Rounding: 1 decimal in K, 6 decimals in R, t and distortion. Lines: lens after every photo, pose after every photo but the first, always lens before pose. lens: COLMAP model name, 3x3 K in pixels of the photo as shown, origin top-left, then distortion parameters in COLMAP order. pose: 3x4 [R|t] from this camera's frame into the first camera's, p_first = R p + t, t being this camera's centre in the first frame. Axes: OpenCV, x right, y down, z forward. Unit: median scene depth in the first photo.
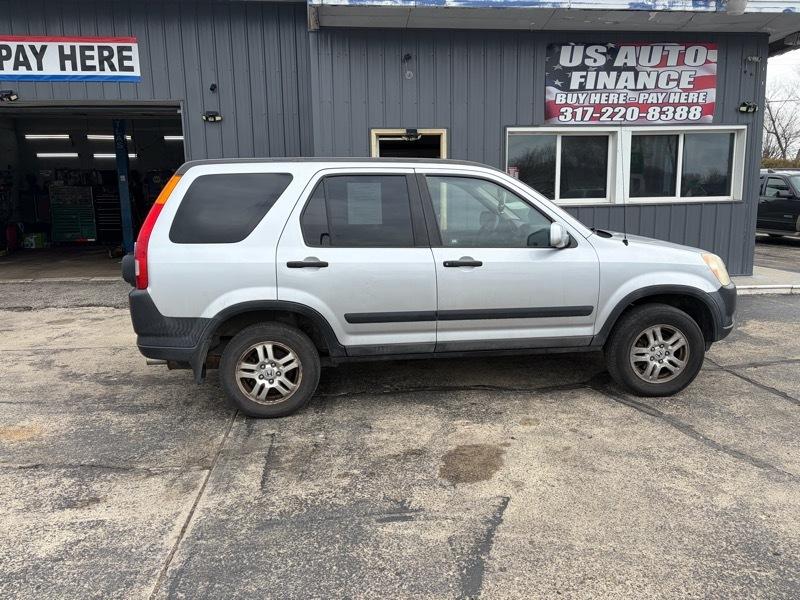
lens RADIAL K [[595.6, 0, 405.5], [0, 595.6, 301.6], [0, 0, 1]] dist [0.050272, -0.053042]
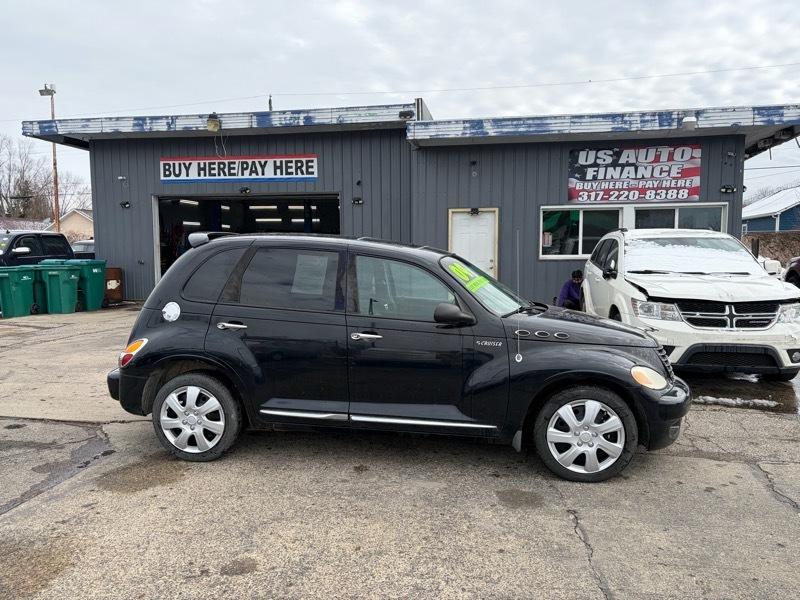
lens RADIAL K [[593.1, 0, 405.2], [0, 593.1, 307.9], [0, 0, 1]] dist [0.025305, -0.008709]
pose [[0.958447, 0.038644, -0.282640, 0.269109], [-0.059897, 0.995957, -0.066944, 0.076832], [0.278910, 0.081091, 0.956887, -0.467721]]
